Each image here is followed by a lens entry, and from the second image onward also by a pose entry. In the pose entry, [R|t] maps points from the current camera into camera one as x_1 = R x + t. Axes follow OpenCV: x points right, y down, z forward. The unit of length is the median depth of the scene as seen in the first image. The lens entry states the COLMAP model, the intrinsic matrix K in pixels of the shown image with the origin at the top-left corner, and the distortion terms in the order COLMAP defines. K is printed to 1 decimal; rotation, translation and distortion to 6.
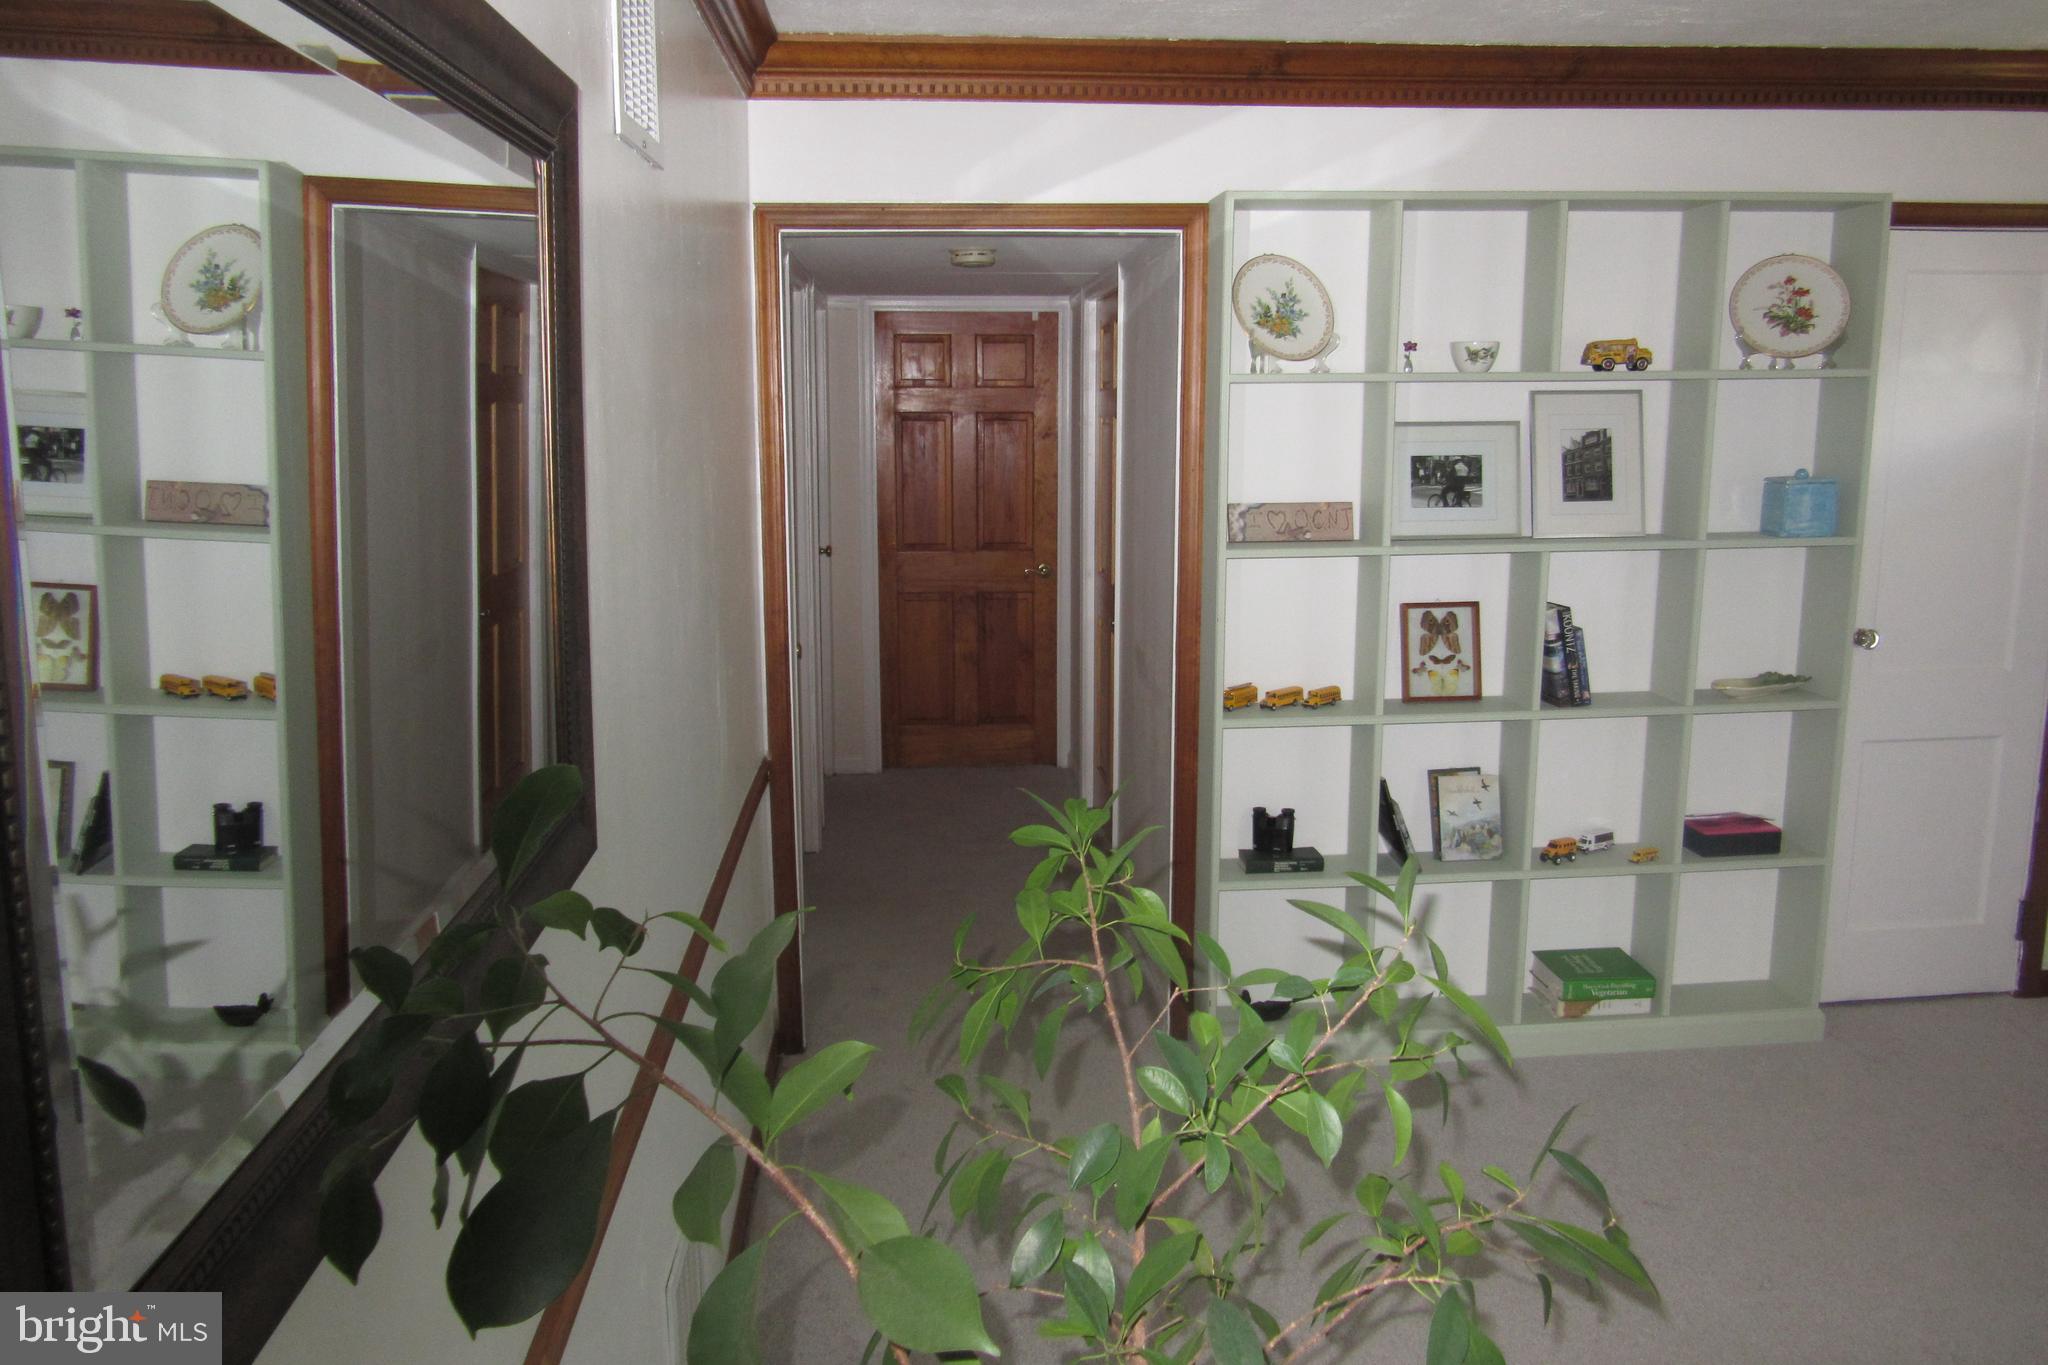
lens RADIAL K [[1543.0, 0, 1013.2], [0, 1543.0, 682.8], [0, 0, 1]] dist [0.000882, -0.000318]
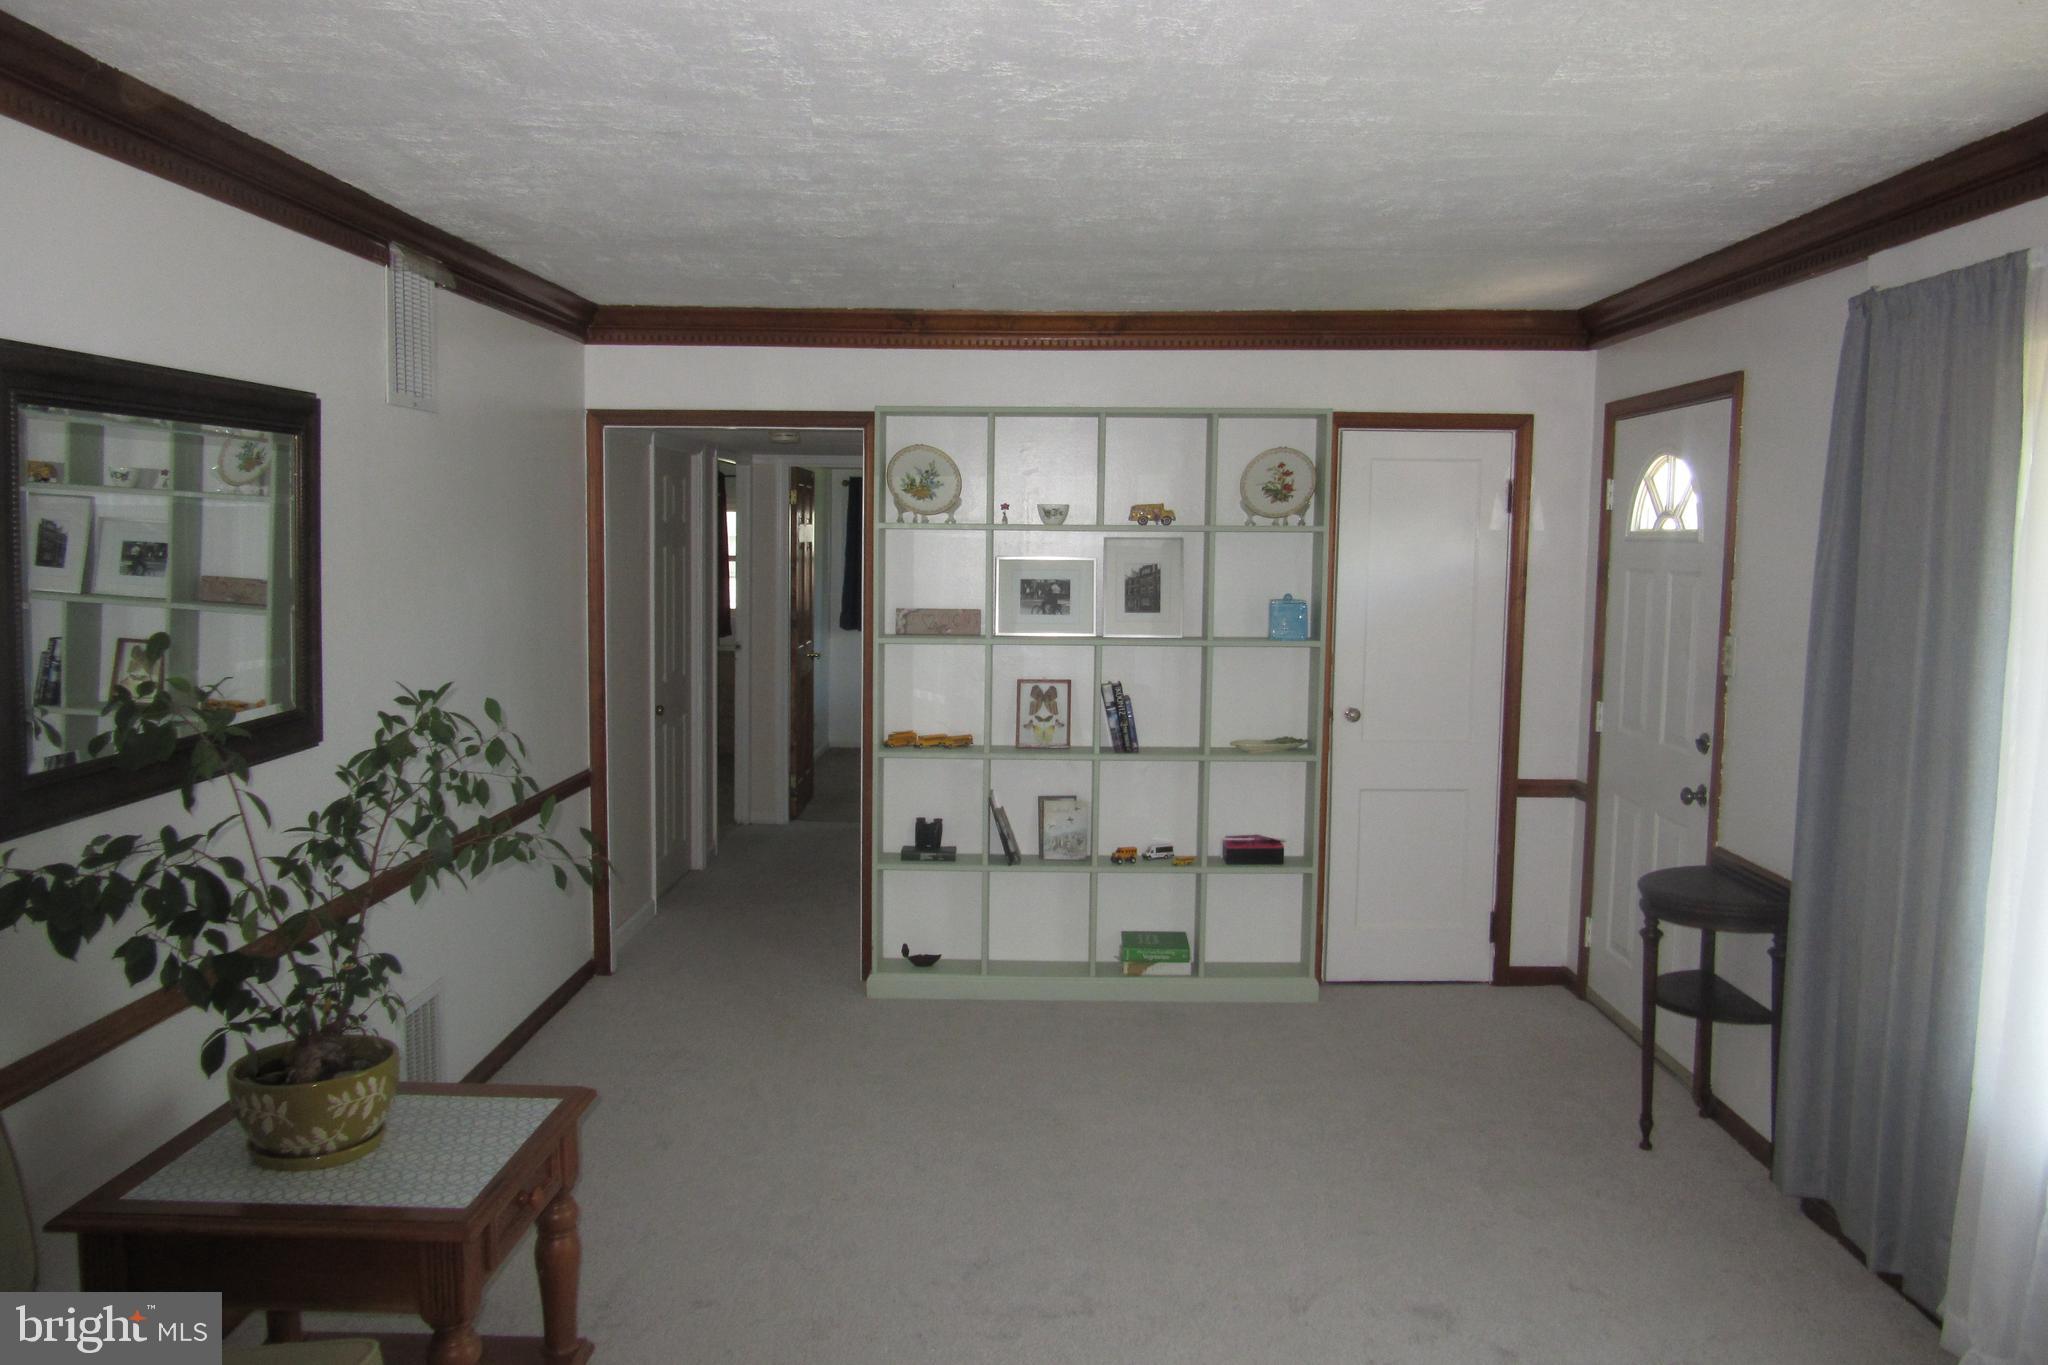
lens RADIAL K [[1543.0, 0, 1034.5], [0, 1543.0, 680.2], [0, 0, 1]] dist [0.000882, -0.000318]
pose [[0.994605, 0.029388, -0.099489, 0.416054], [-0.037001, 0.996454, -0.075566, 0.059186], [0.096916, 0.078840, 0.992165, -0.445816]]
